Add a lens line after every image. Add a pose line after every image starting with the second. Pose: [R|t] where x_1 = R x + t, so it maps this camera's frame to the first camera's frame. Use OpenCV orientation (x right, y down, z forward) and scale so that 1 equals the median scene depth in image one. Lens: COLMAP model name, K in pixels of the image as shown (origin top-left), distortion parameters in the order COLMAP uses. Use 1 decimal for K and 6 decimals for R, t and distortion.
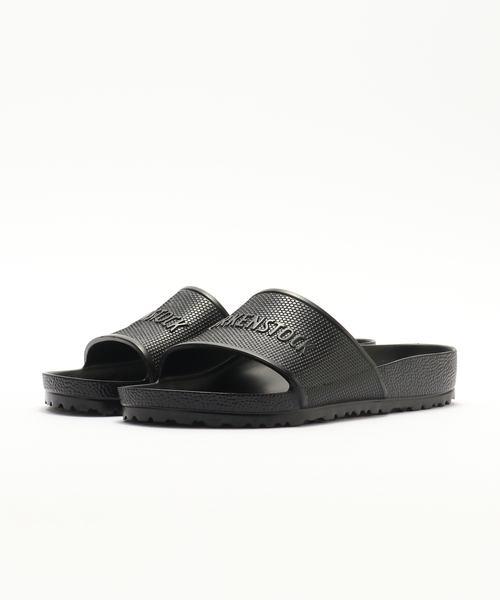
lens RADIAL K [[1656.7, 0, 246.4], [0, 1656.7, 300.8], [0, 0, 1]] dist [0.100063, 0.000000]
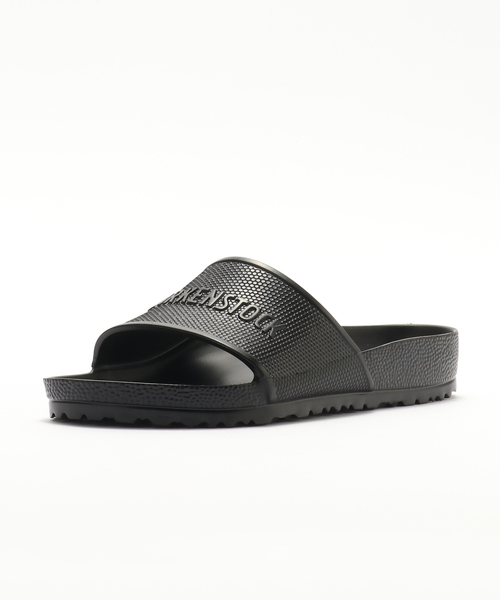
lens RADIAL K [[1656.7, 0, 253.7], [0, 1656.7, 298.7], [0, 0, 1]] dist [0.100063, 0.000000]
pose [[0.999992, -0.002542, 0.003160, 0.023392], [0.002561, 0.999980, -0.005803, 0.018116], [-0.003146, 0.005811, 0.999978, 0.182210]]
